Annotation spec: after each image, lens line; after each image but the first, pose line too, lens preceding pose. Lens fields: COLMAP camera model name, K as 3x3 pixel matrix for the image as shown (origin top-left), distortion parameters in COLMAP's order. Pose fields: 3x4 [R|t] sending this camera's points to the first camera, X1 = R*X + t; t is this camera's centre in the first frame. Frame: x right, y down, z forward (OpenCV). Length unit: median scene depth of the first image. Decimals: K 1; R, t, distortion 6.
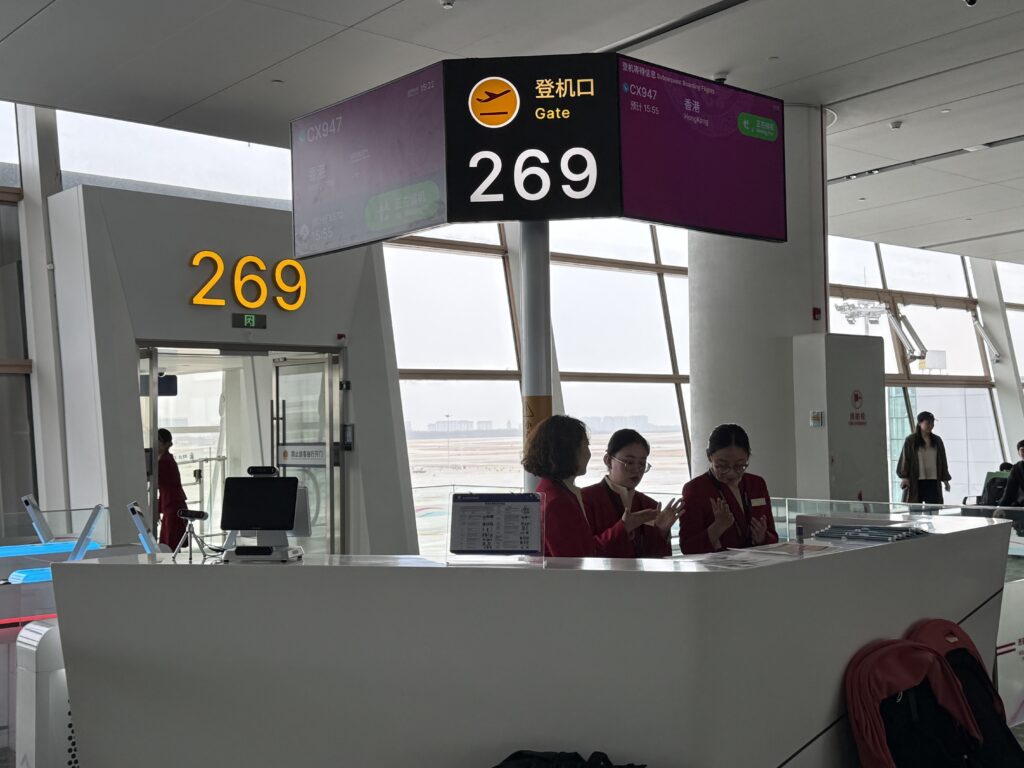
lens RADIAL K [[1209.7, 0, 511.6], [0, 1209.7, 385.3], [0, 0, 1]] dist [0.030336, 0.000000]
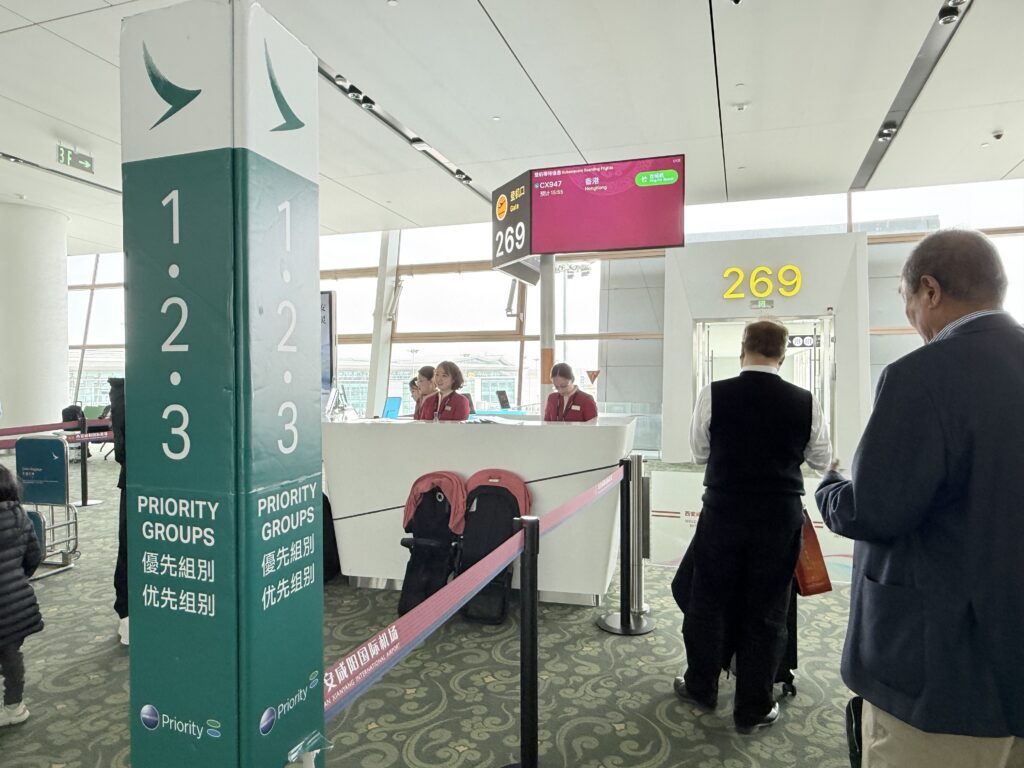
lens RADIAL K [[694.6, 0, 512.0], [0, 694.6, 385.8], [0, 0, 1]] dist [-0.003105, -0.000329]
pose [[0.518737, 0.021209, -0.854670, 0.954020], [0.030746, 0.998583, 0.043441, 0.019366], [0.854381, -0.048812, 0.517350, 0.360579]]
